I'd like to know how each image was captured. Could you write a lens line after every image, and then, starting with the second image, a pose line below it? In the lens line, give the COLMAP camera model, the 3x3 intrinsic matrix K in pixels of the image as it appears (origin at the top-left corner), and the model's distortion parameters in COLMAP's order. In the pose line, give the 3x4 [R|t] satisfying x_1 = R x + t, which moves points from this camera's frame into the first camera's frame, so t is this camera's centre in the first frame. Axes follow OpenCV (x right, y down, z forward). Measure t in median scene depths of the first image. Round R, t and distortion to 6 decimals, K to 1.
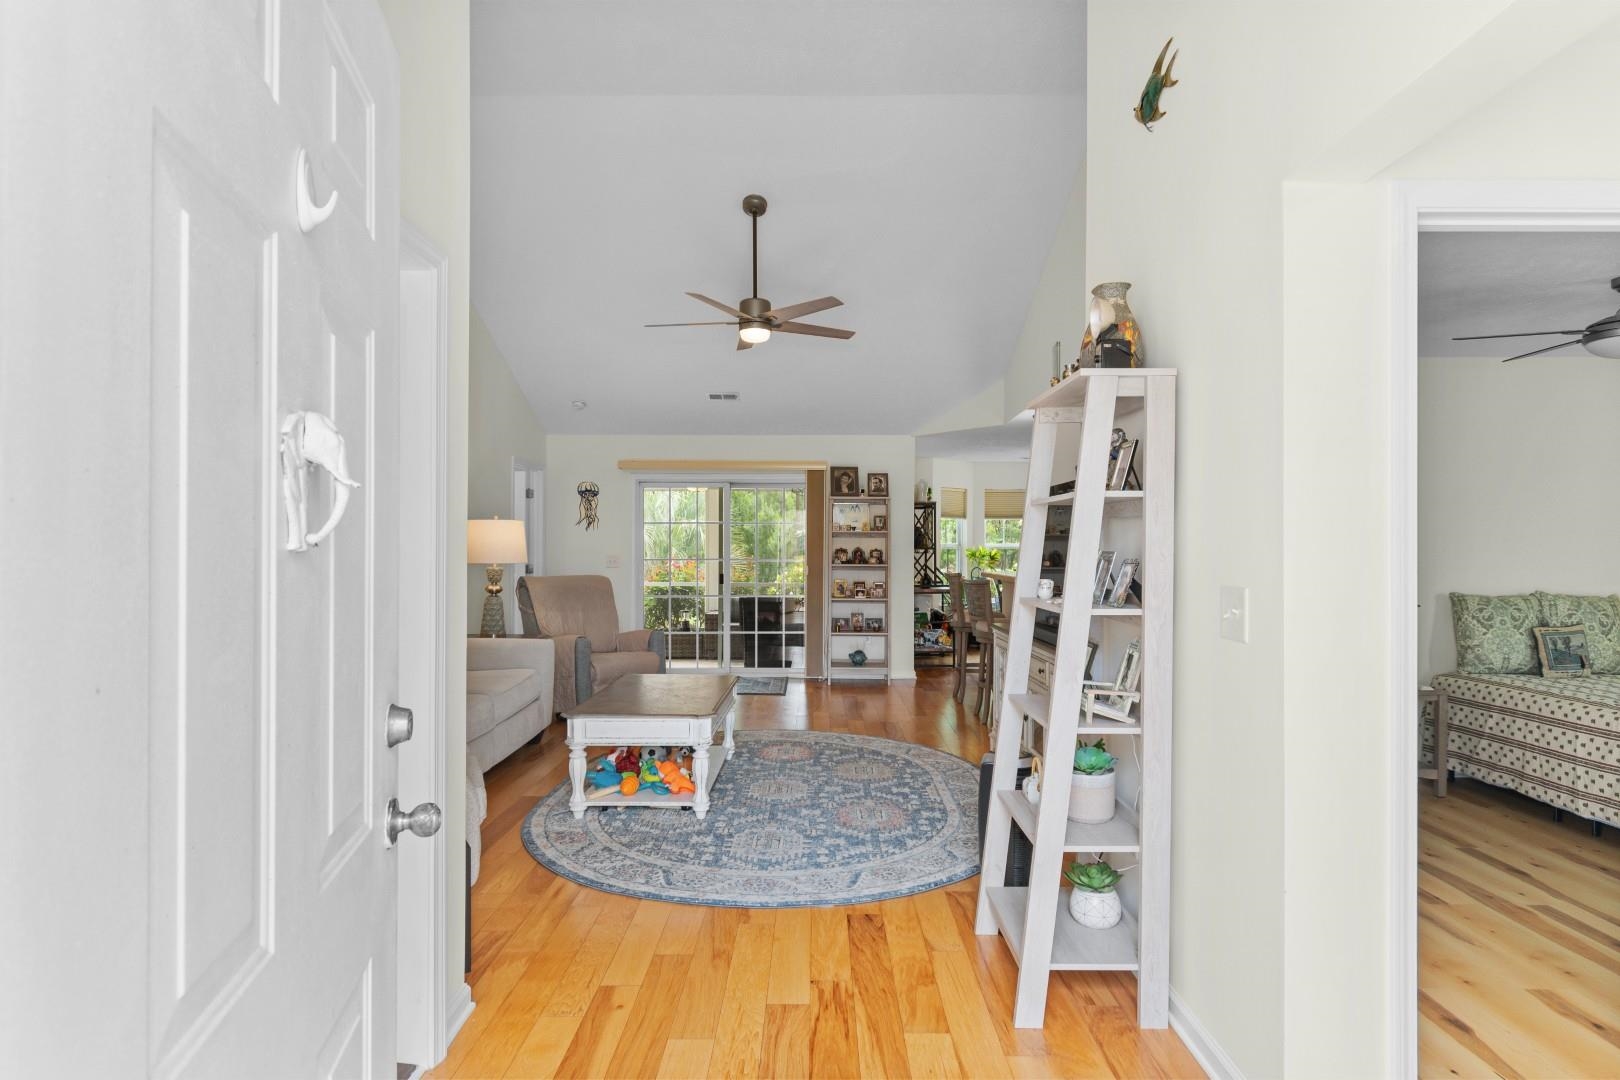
lens RADIAL K [[881.3, 0, 810.0], [0, 881.3, 540.0], [0, 0, 1]] dist [-0.000609, -0.000958]
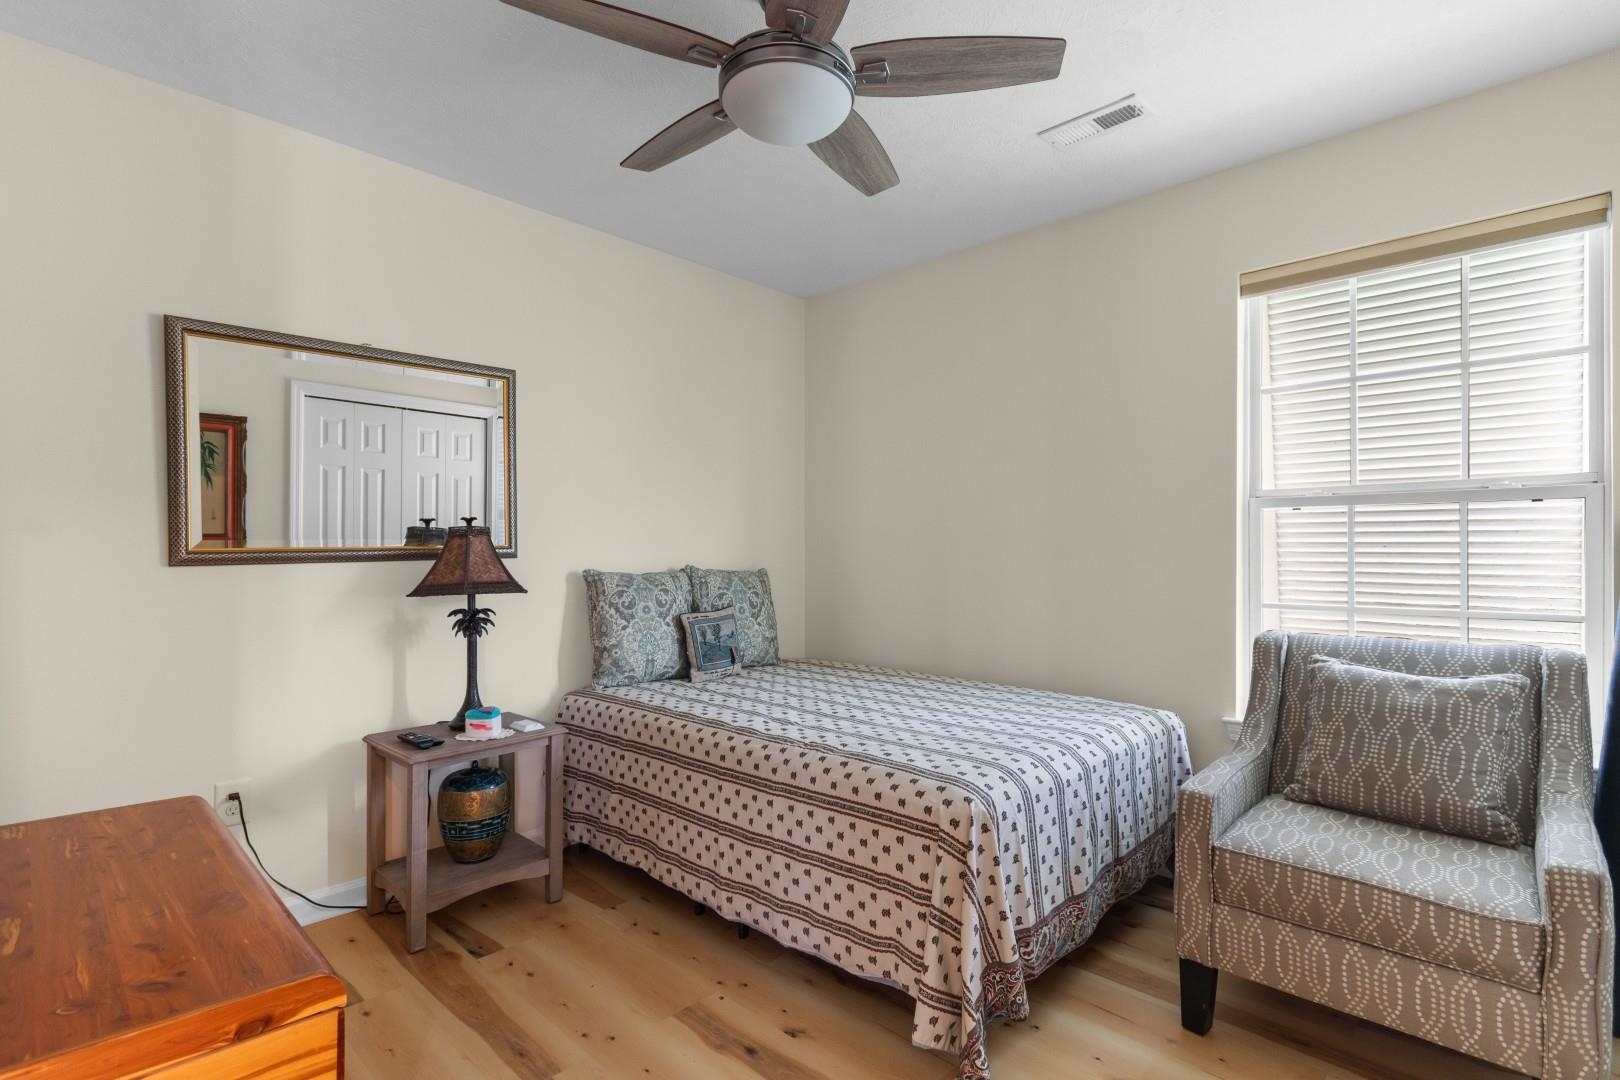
lens RADIAL K [[780.7, 0, 810.0], [0, 780.7, 540.0], [0, 0, 1]] dist [-0.000039, -0.000105]
pose [[0.694786, 0.005531, 0.719196, 0.432453], [-0.004295, 0.999985, -0.003542, 0.039731], [-0.719204, -0.000628, 0.694798, 0.476618]]
